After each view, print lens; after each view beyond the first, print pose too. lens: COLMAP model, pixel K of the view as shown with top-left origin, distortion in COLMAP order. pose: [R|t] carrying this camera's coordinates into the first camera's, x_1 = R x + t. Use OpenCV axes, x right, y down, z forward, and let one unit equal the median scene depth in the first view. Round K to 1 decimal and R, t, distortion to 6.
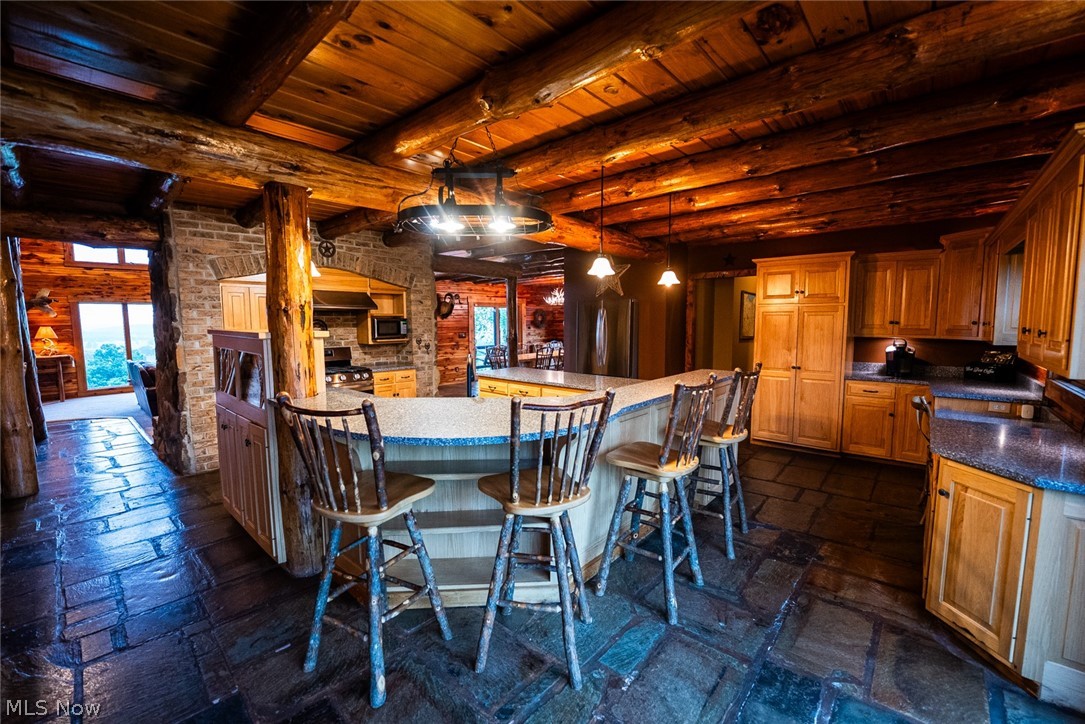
lens RADIAL K [[445.9, 0, 543.1], [0, 445.9, 361.4], [0, 0, 1]] dist [-0.004246, -0.000196]
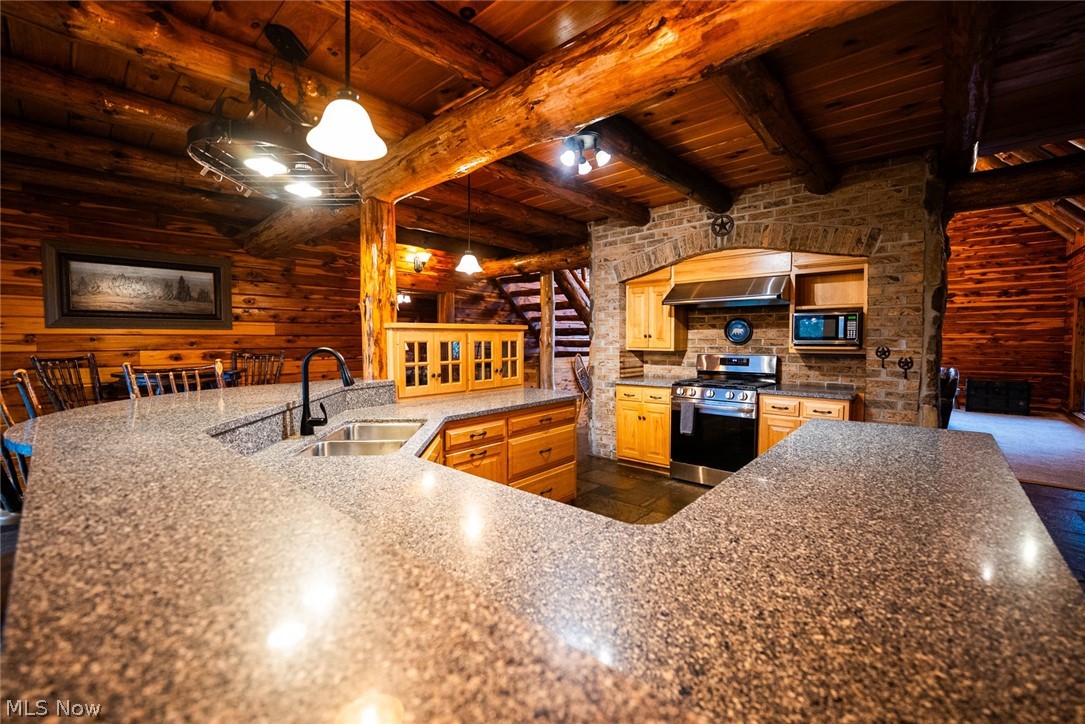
lens RADIAL K [[445.9, 0, 542.9], [0, 445.9, 360.0], [0, 0, 1]] dist [-0.004246, -0.000196]
pose [[0.009797, 0.055506, -0.998410, 0.270749], [-0.087582, 0.994669, 0.054438, -0.032730], [0.996109, 0.086910, 0.014606, 0.643430]]
